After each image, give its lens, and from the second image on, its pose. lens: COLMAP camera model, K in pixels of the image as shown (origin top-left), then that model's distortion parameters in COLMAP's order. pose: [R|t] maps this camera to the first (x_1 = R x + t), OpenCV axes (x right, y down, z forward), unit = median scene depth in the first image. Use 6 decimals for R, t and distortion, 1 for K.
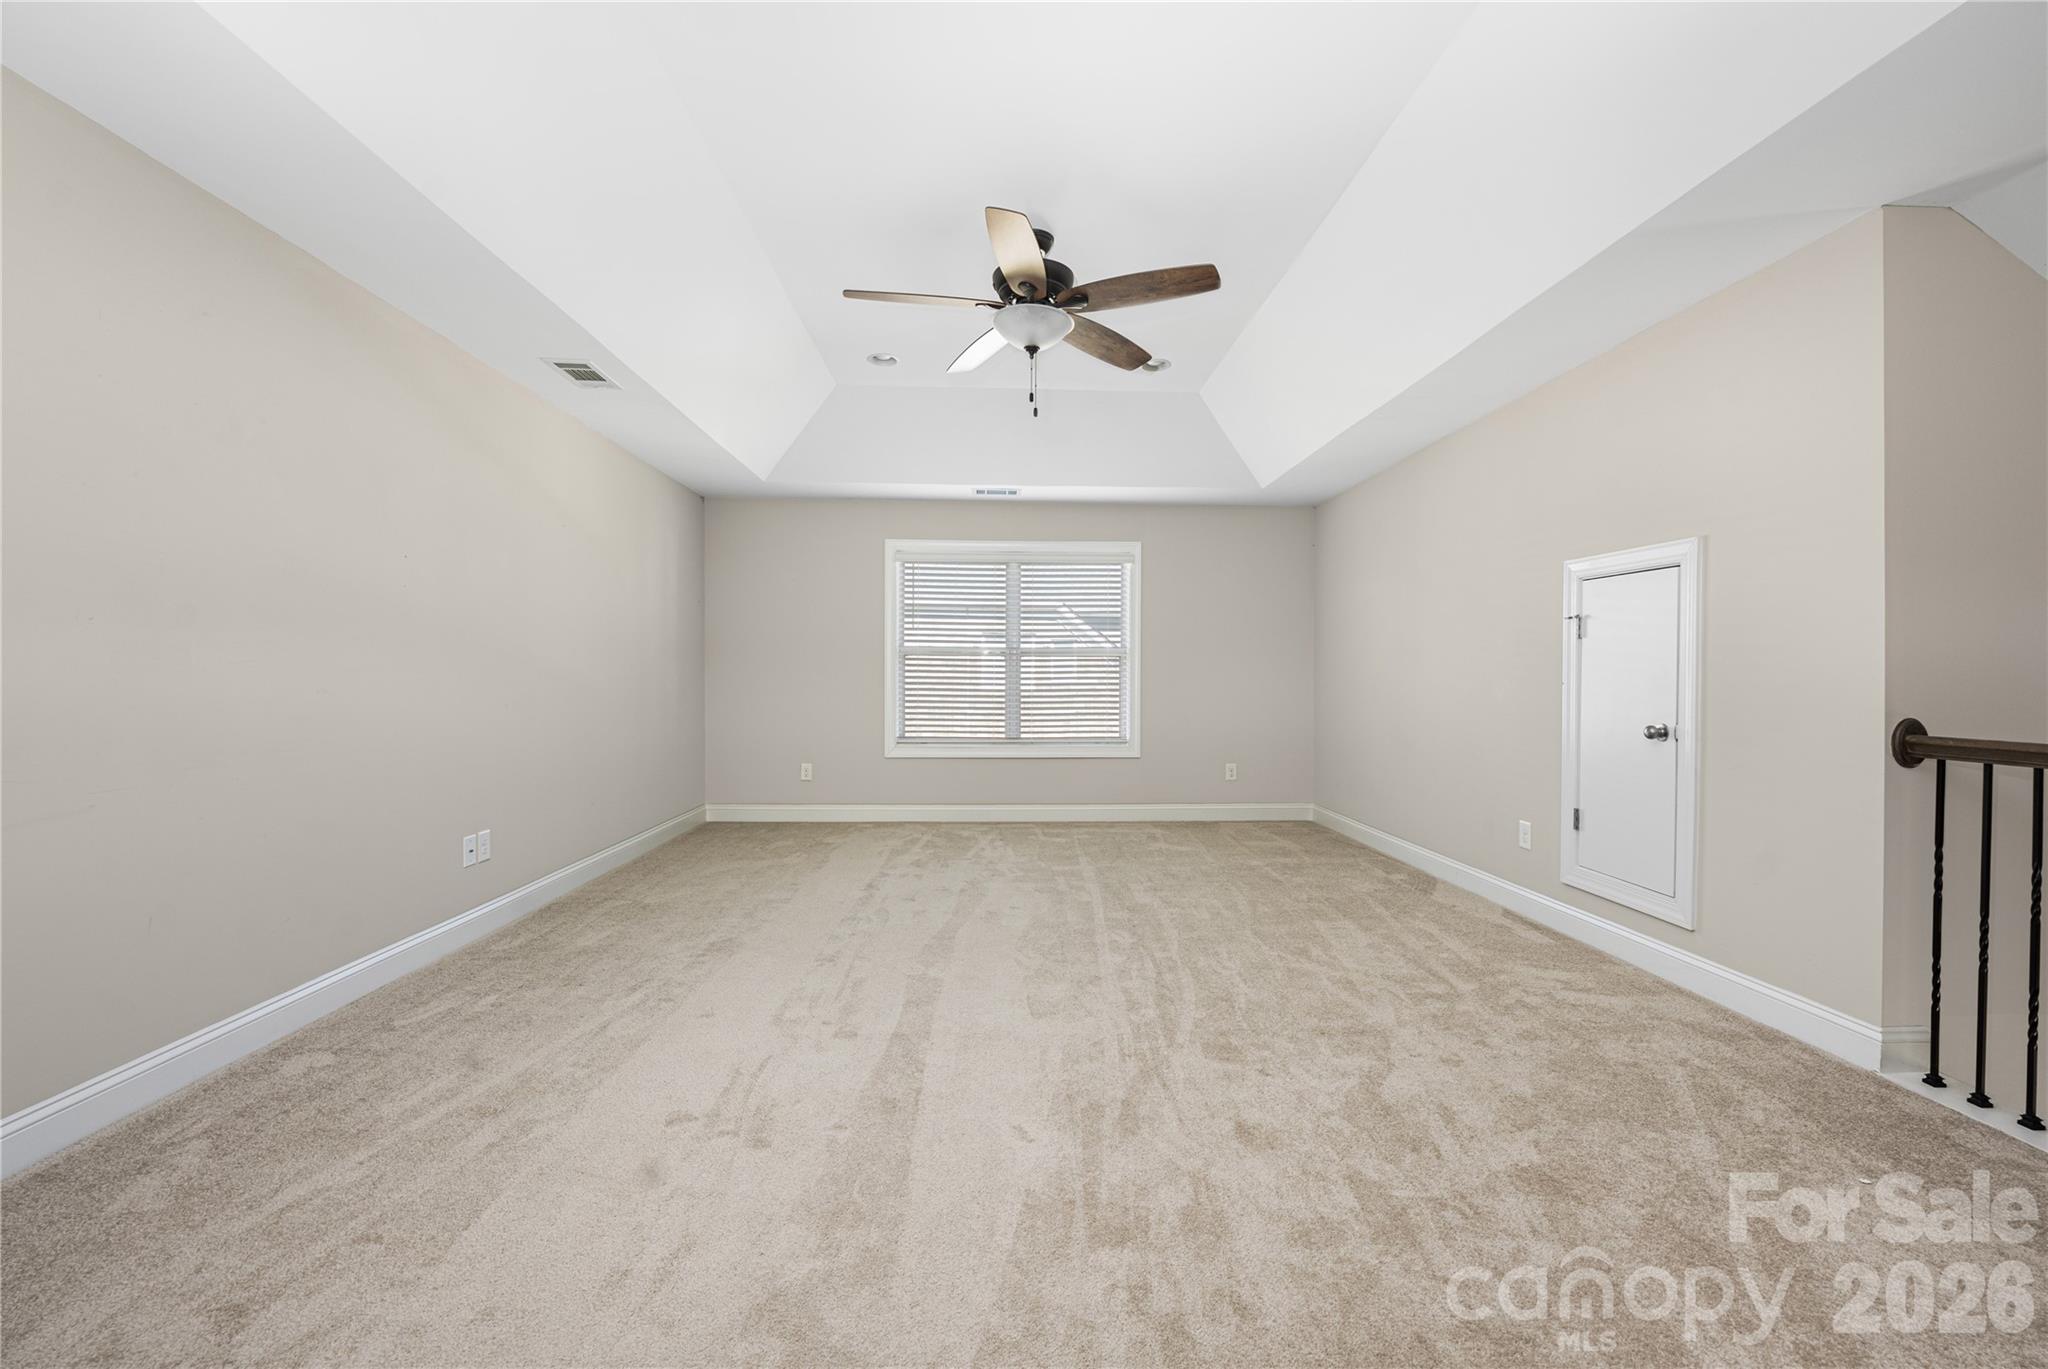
lens RADIAL K [[829.1, 0, 1028.3], [0, 829.1, 683.0], [0, 0, 1]] dist [-0.008453, 0.000014]
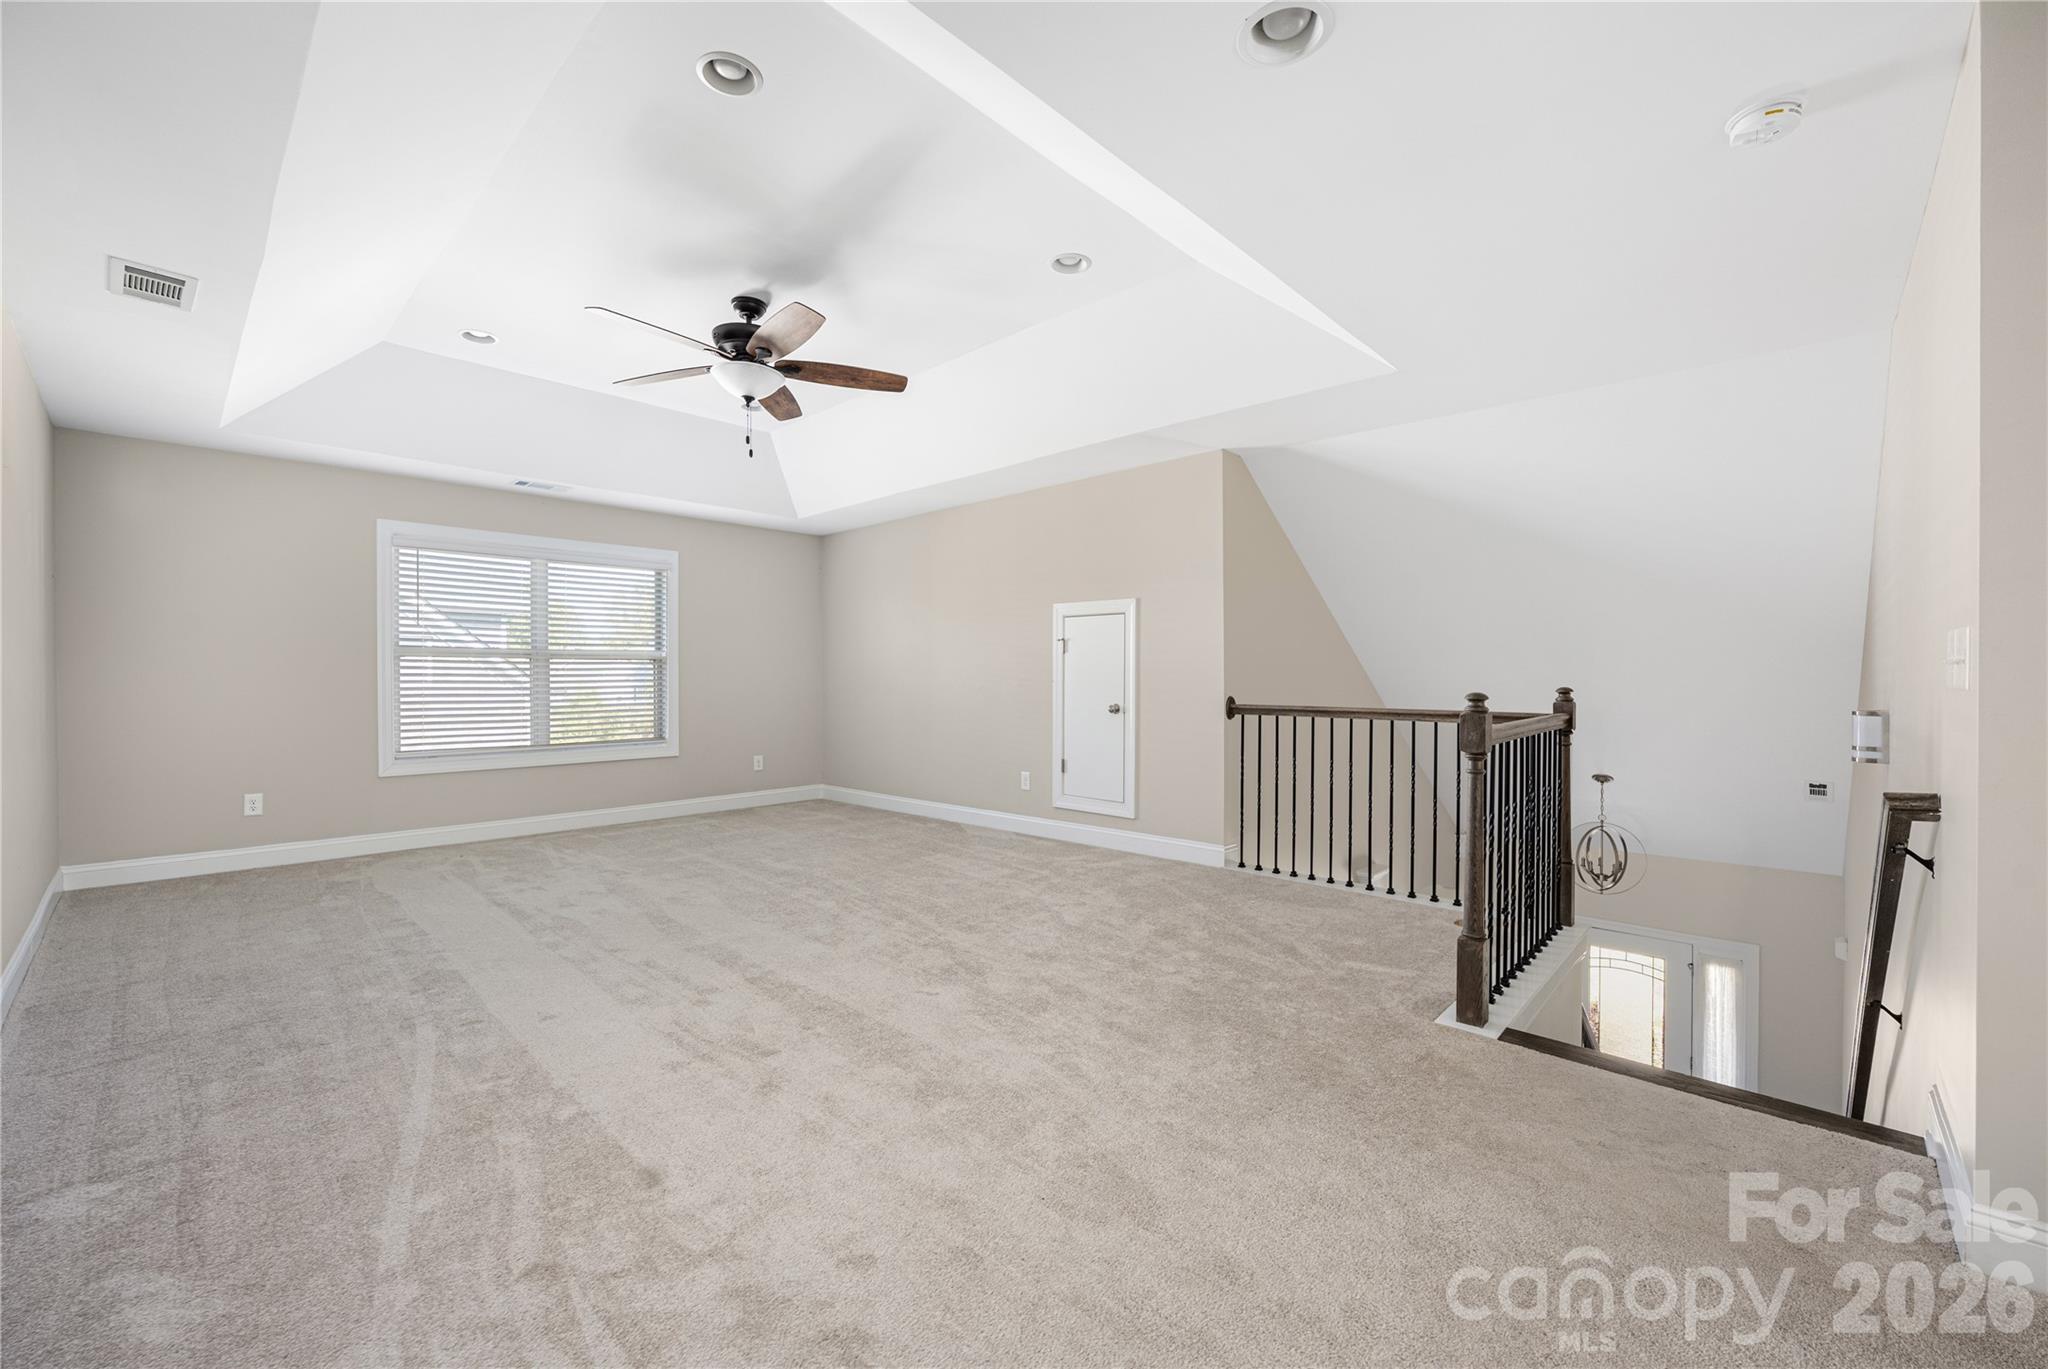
lens RADIAL K [[829.1, 0, 1005.4], [0, 829.1, 681.0], [0, 0, 1]] dist [-0.008453, 0.000014]
pose [[0.723828, -0.008110, 0.689933, -0.622296], [0.011713, 0.999931, -0.000534, -0.000266], [-0.689881, 0.008468, 0.723873, -0.104920]]
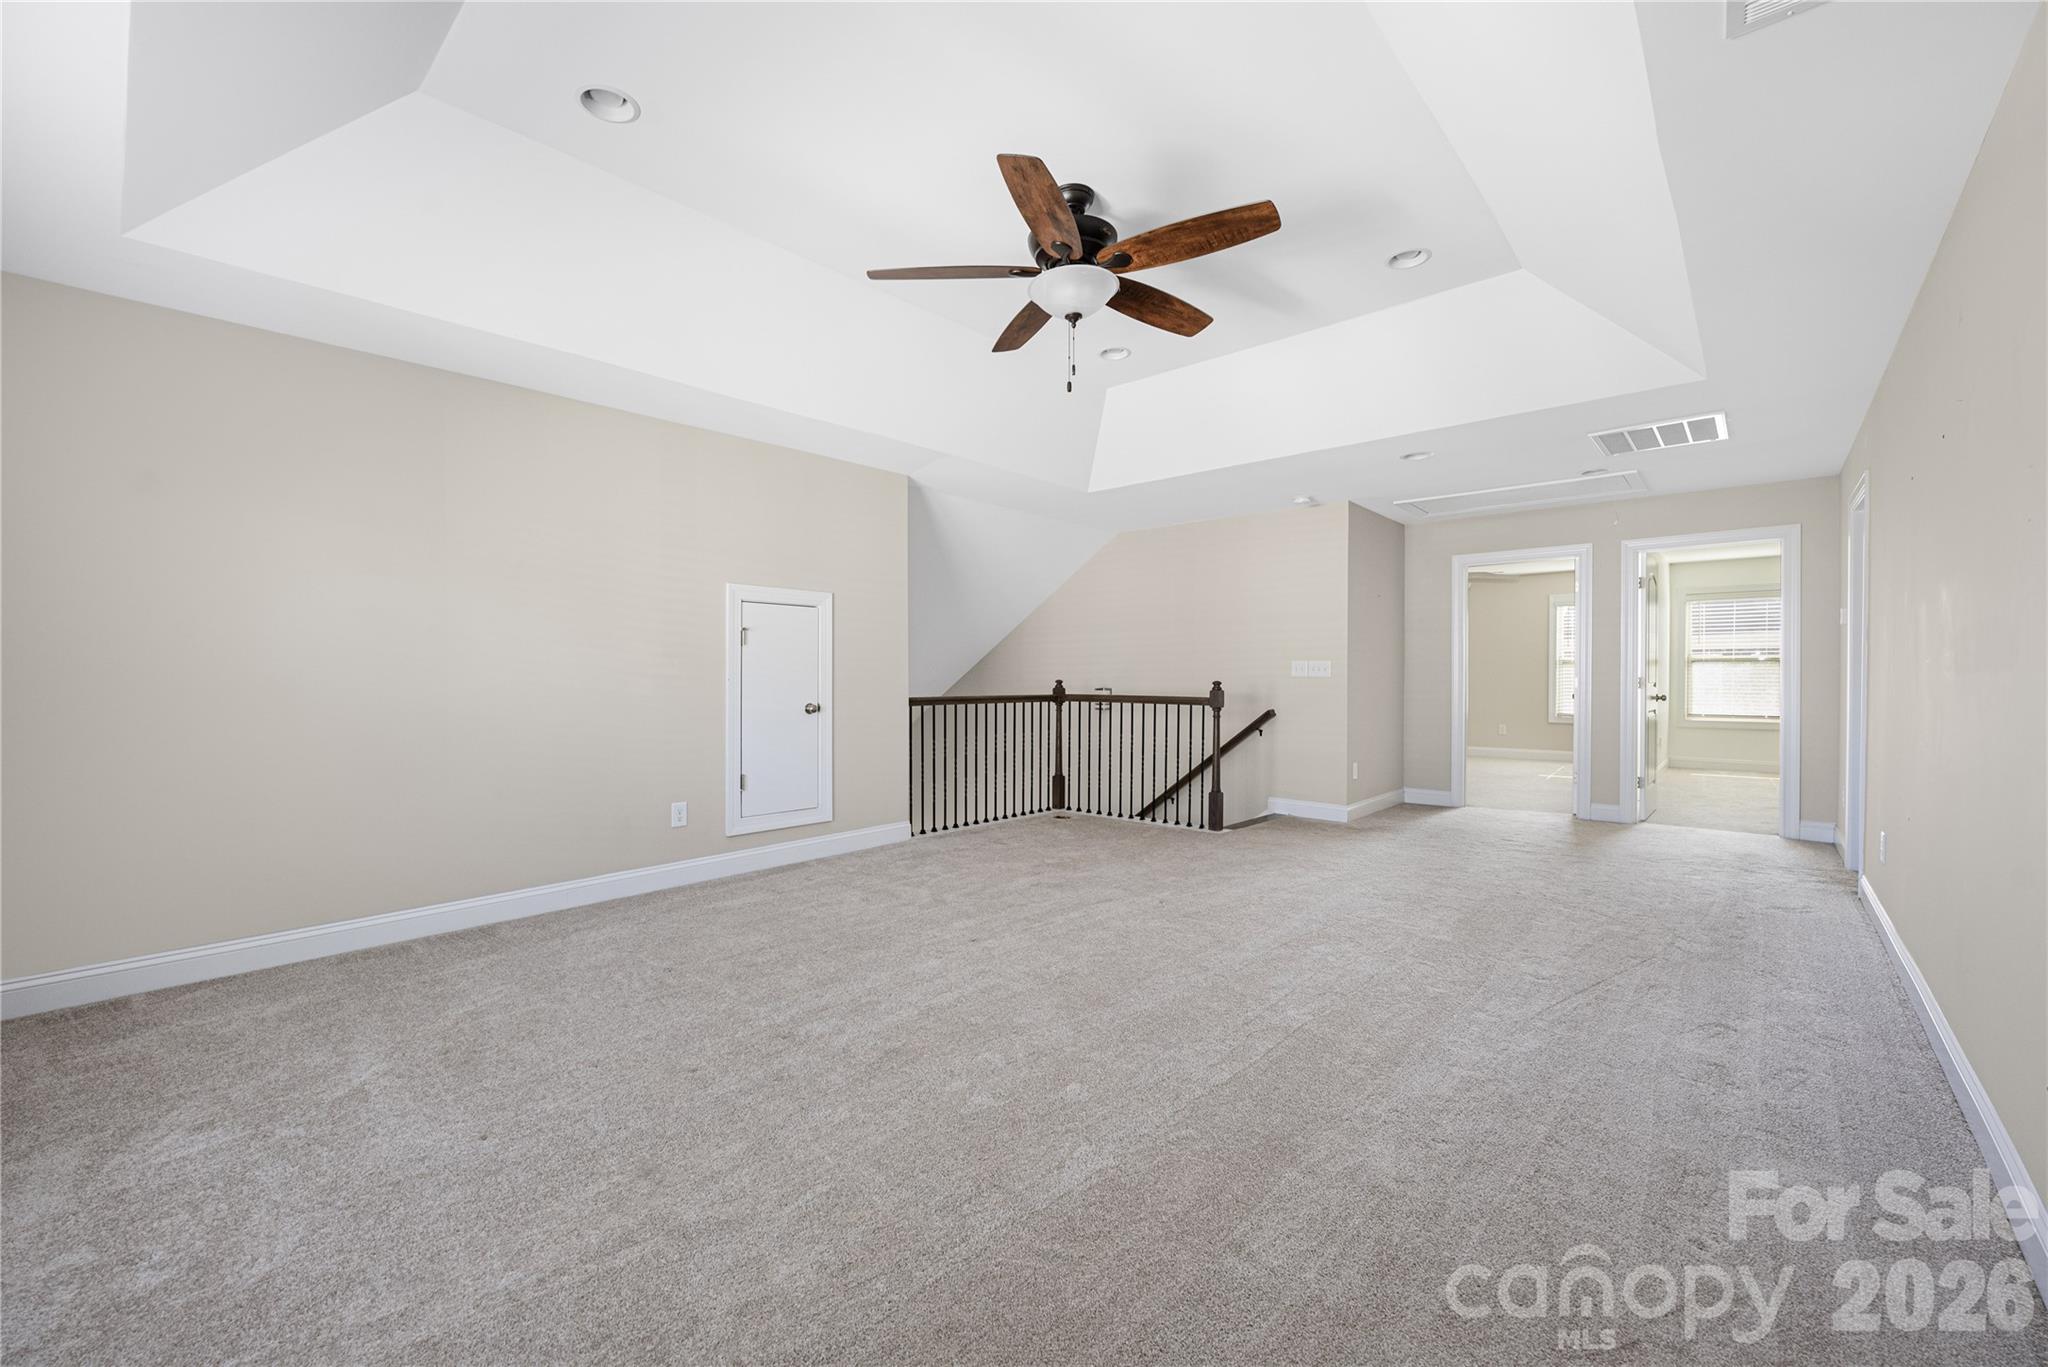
lens RADIAL K [[829.1, 0, 1025.7], [0, 829.1, 682.1], [0, 0, 1]] dist [-0.008453, 0.000014]
pose [[-0.723713, -0.009454, 0.690037, -0.680455], [0.005404, 0.999798, 0.019365, -0.021904], [-0.690080, 0.017744, -0.723515, 1.943489]]
